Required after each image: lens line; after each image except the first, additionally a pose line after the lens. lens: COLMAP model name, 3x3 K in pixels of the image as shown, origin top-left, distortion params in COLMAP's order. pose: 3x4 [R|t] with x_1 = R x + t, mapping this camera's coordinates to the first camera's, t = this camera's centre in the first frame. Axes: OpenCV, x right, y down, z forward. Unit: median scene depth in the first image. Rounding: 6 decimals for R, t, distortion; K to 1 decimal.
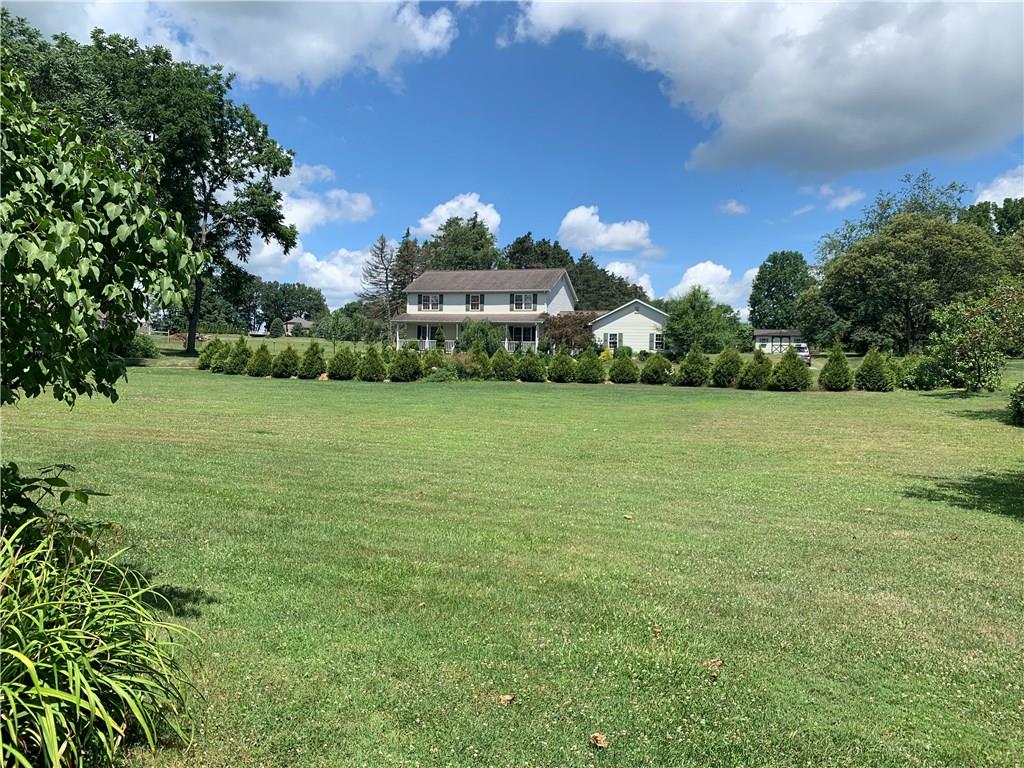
lens RADIAL K [[773.7, 0, 512.0], [0, 773.7, 384.0], [0, 0, 1]] dist [0.048274, -0.007093]
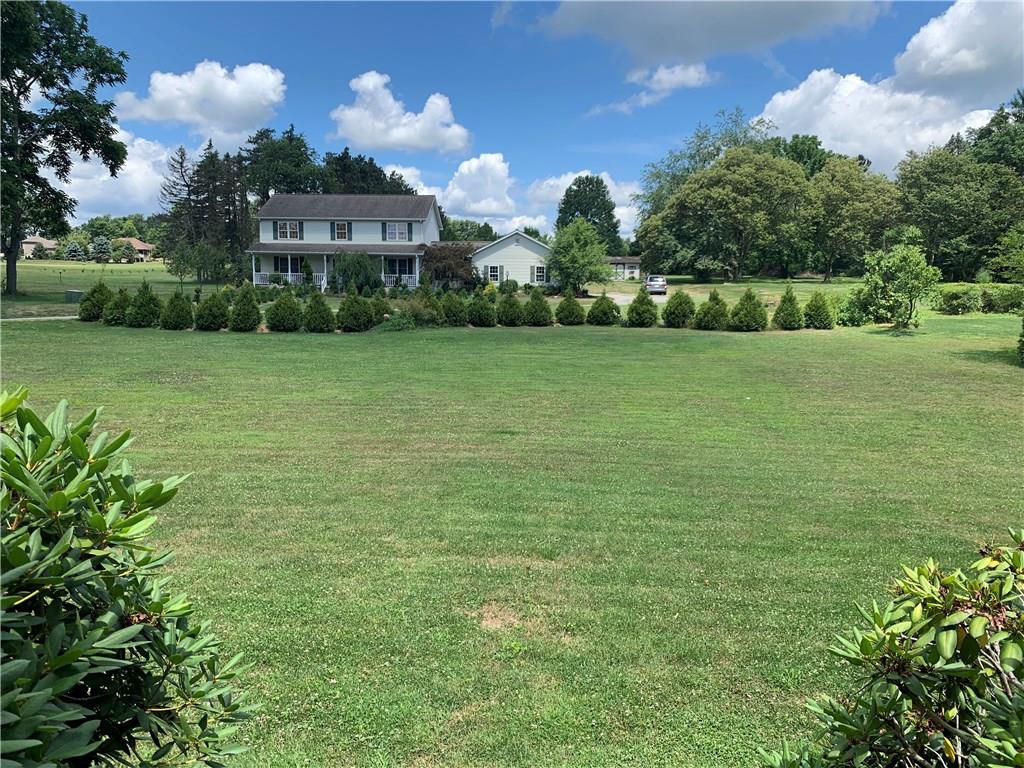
lens RADIAL K [[782.3, 0, 512.0], [0, 782.3, 384.0], [0, 0, 1]] dist [0.063812, -0.112317]
pose [[0.959855, -0.048390, 0.276292, -0.126118], [0.020315, 0.994413, 0.103585, -0.018896], [-0.279761, -0.093813, 0.955475, 0.039352]]
